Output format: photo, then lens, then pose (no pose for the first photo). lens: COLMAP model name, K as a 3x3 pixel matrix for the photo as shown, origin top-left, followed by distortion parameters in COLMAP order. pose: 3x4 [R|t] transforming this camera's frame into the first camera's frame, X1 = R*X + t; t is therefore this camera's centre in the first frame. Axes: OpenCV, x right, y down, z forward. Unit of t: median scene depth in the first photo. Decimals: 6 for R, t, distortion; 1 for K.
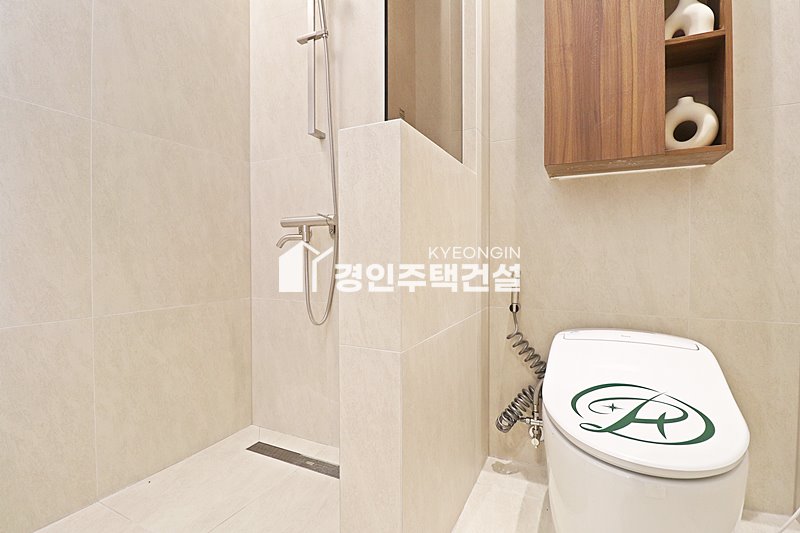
lens RADIAL K [[372.8, 0, 406.4], [0, 372.8, 261.4], [0, 0, 1]] dist [0.000701, -0.012804]
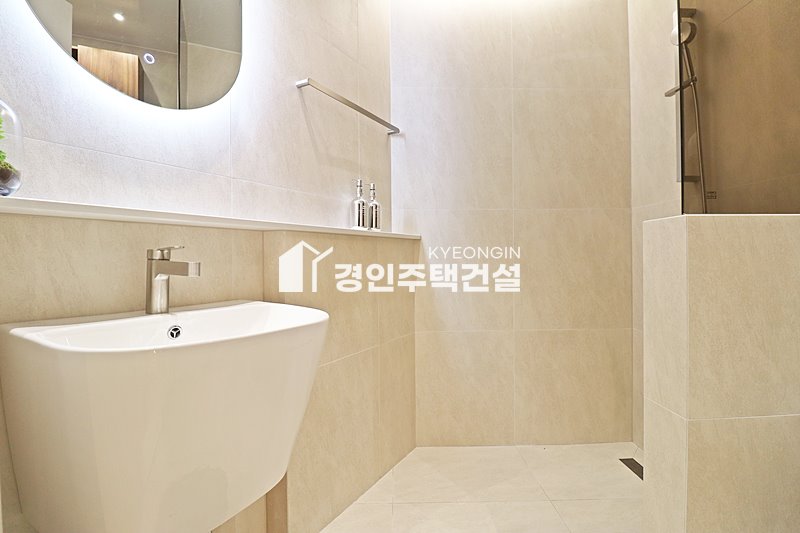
lens RADIAL K [[372.8, 0, 406.4], [0, 372.8, 261.4], [0, 0, 1]] dist [0.000701, -0.012804]
pose [[0.469834, 0.003927, -0.882746, 0.293676], [-0.006190, 0.999980, 0.001154, -0.118857], [0.882733, 0.004922, 0.469849, -0.145840]]
